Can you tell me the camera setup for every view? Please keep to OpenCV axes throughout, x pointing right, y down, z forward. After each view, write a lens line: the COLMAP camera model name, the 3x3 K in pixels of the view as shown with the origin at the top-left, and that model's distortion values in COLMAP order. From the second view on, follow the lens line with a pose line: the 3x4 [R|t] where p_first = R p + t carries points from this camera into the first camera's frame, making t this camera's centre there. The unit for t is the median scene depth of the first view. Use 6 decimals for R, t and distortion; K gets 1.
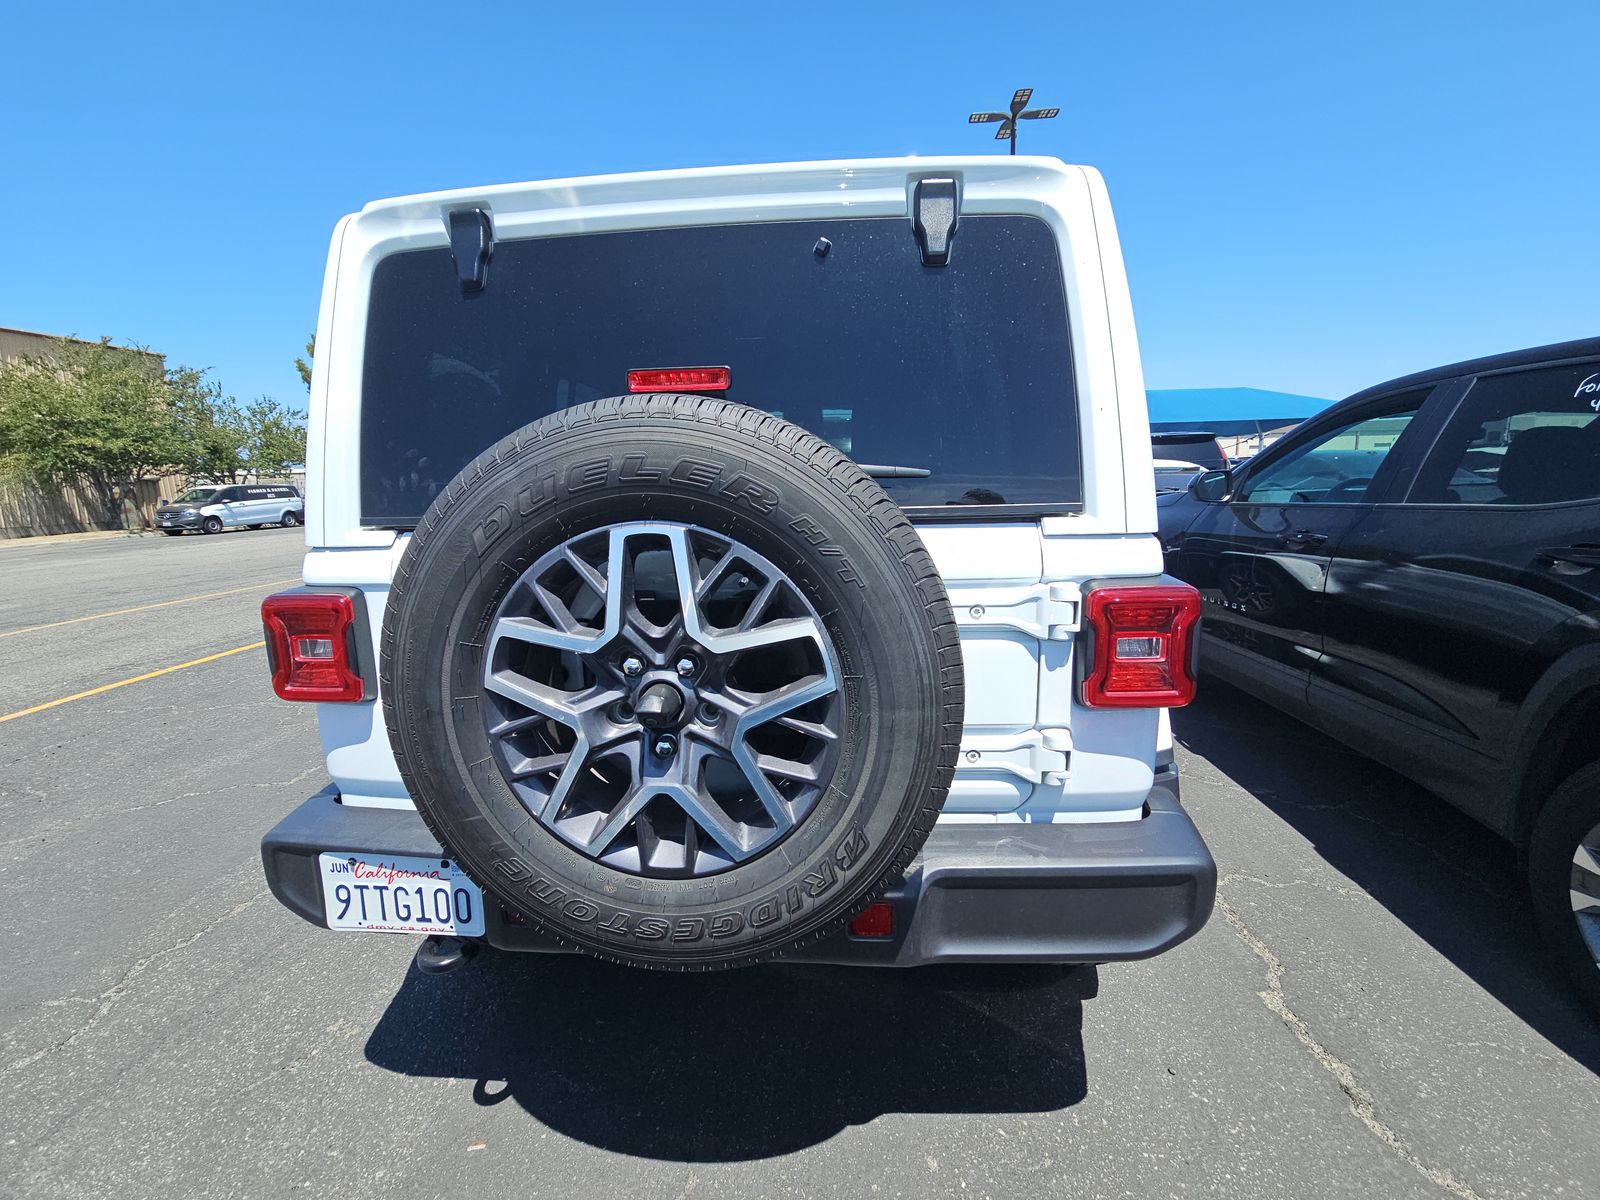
lens RADIAL K [[660.5, 0, 796.6], [0, 660.5, 594.6], [0, 0, 1]] dist [0.000860, 0.000081]
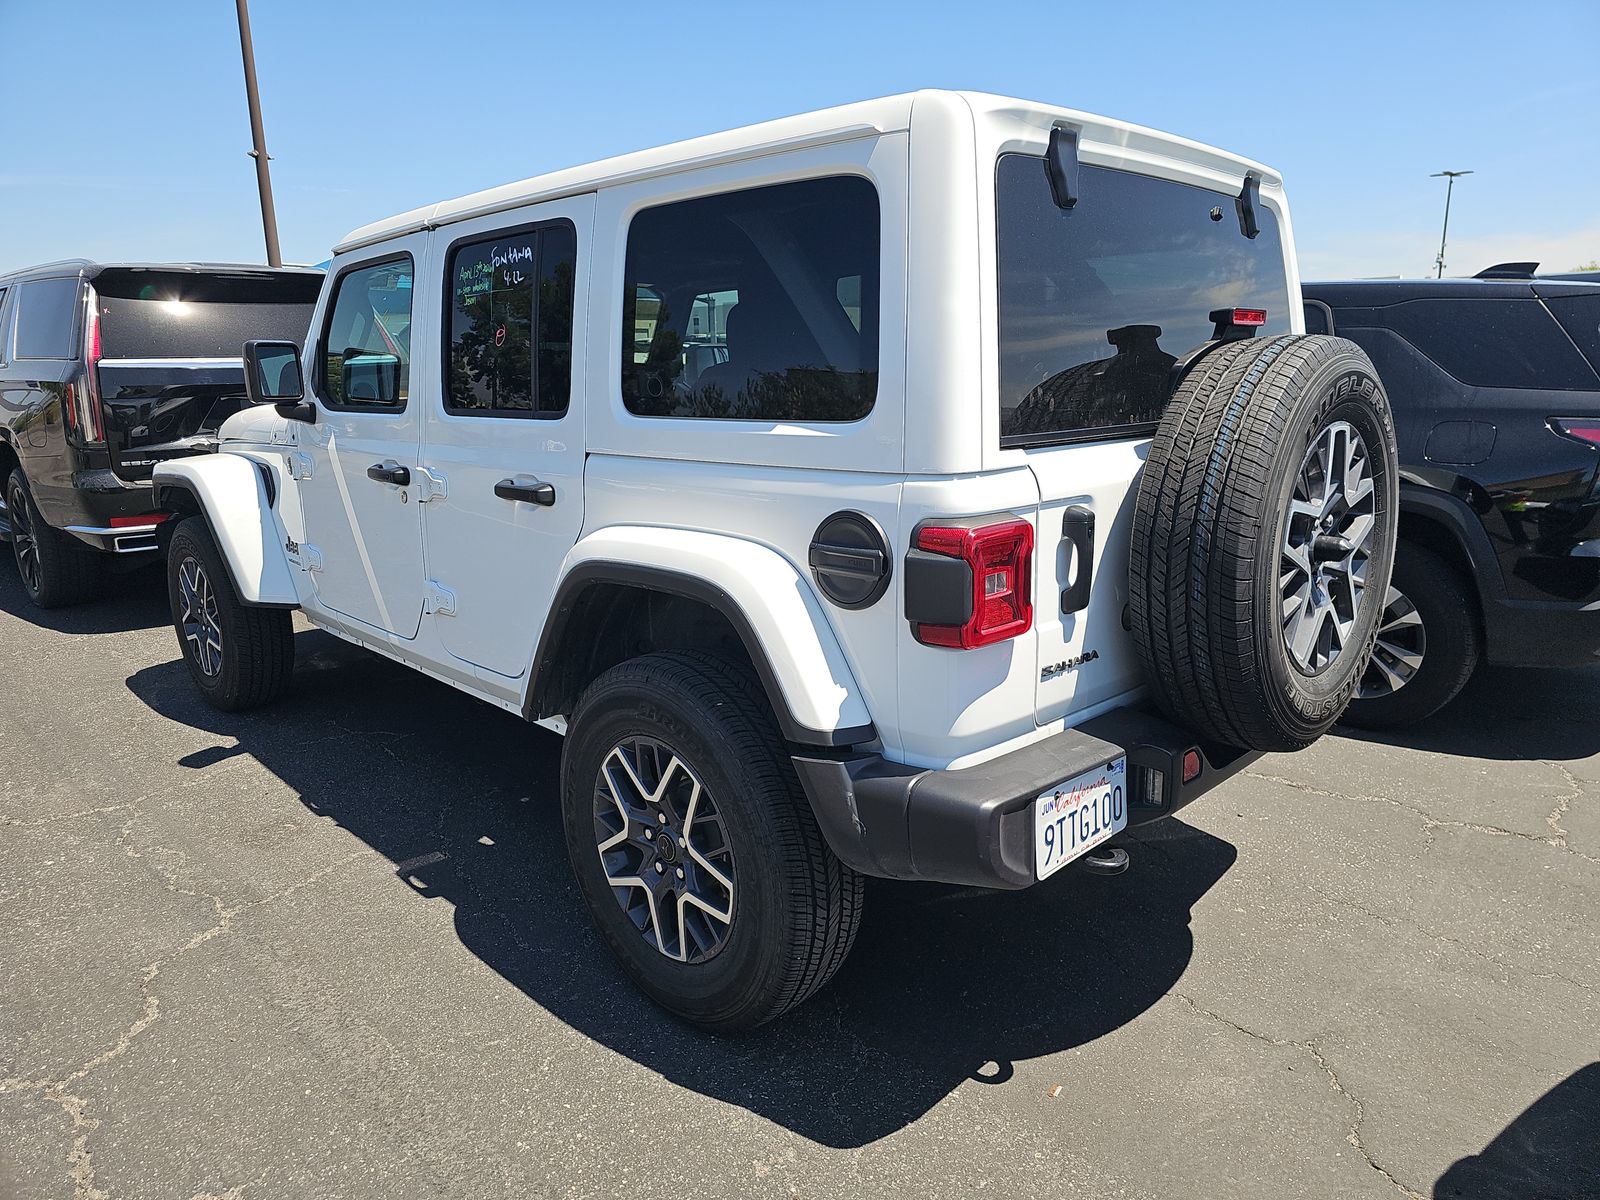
lens RADIAL K [[1086.1, 0, 791.8], [0, 1086.1, 573.9], [0, 0, 1]] dist [0.112773, -0.180799]
pose [[0.630212, -0.134237, 0.764731, -2.267046], [0.126571, 0.989528, 0.069391, -0.078011], [-0.766037, 0.053062, 0.640602, 0.284171]]
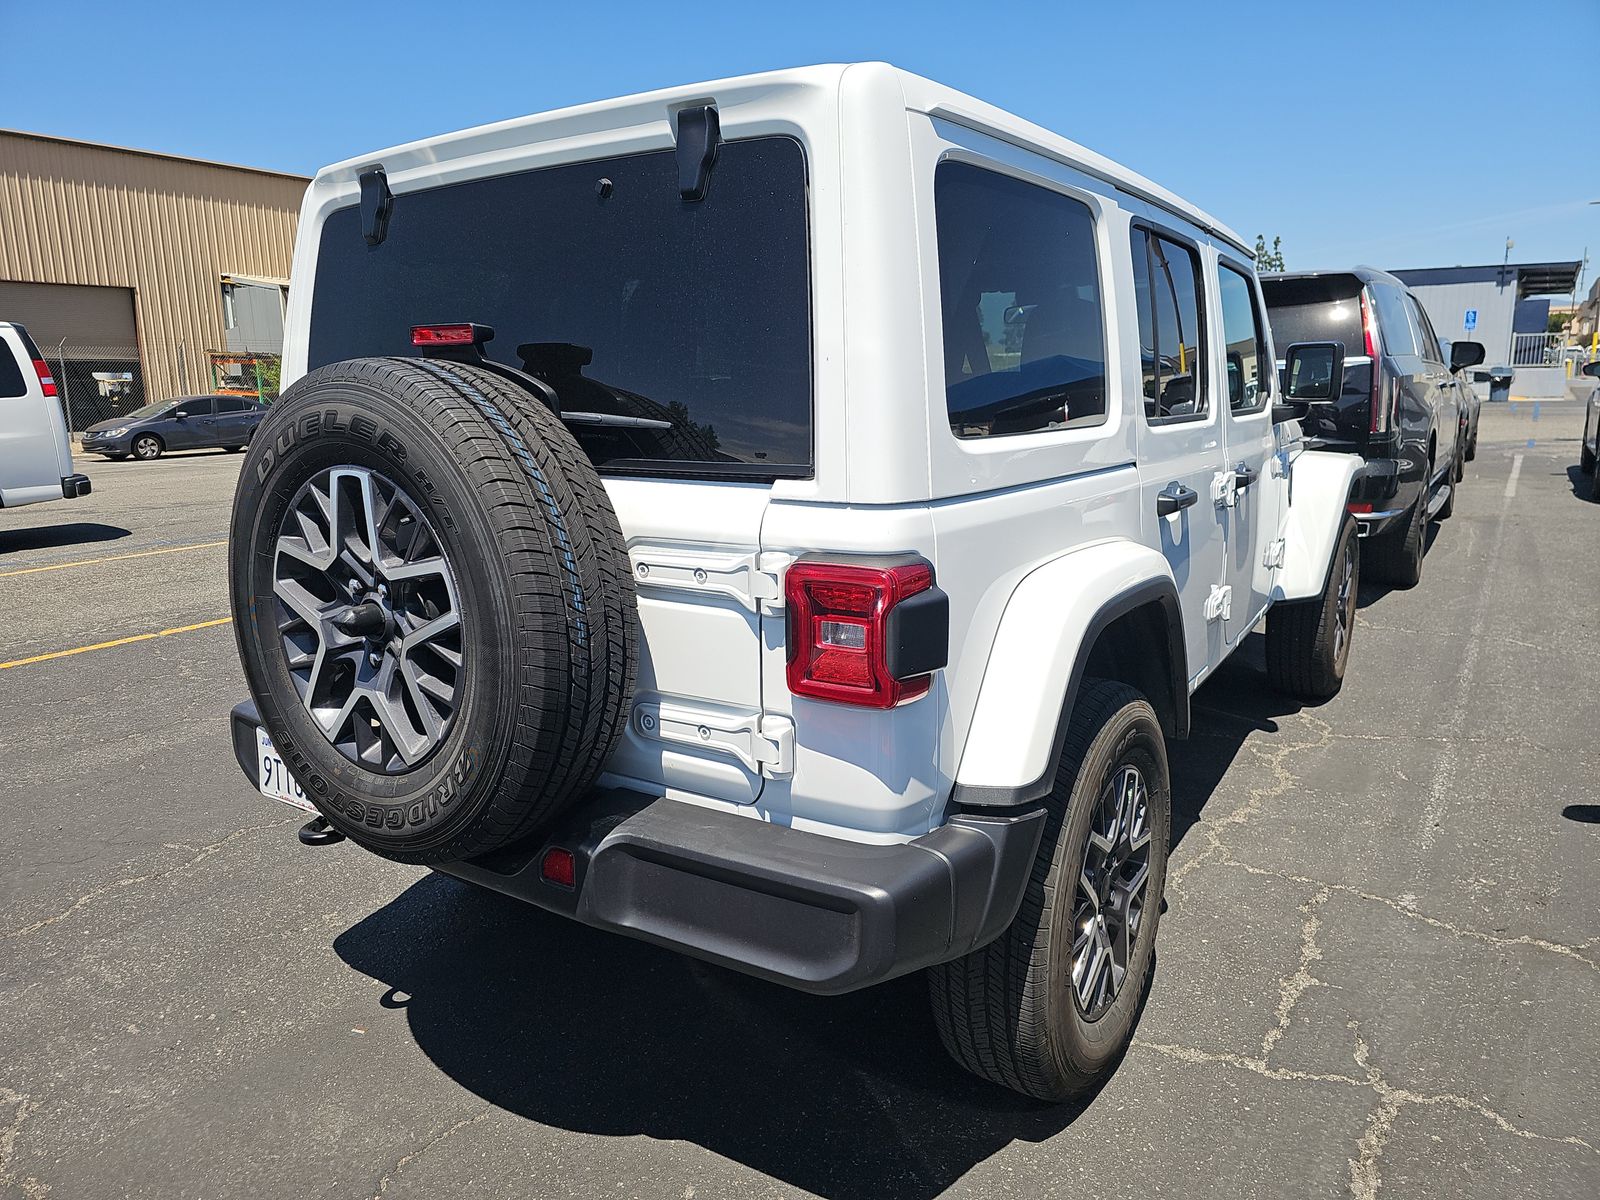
lens RADIAL K [[1086.1, 0, 791.8], [0, 1086.1, 573.9], [0, 0, 1]] dist [0.112773, -0.180799]
pose [[0.866857, 0.097665, -0.488898, 1.149738], [-0.087553, 0.995207, 0.043569, -0.055778], [0.490809, 0.005037, 0.871252, -0.279874]]
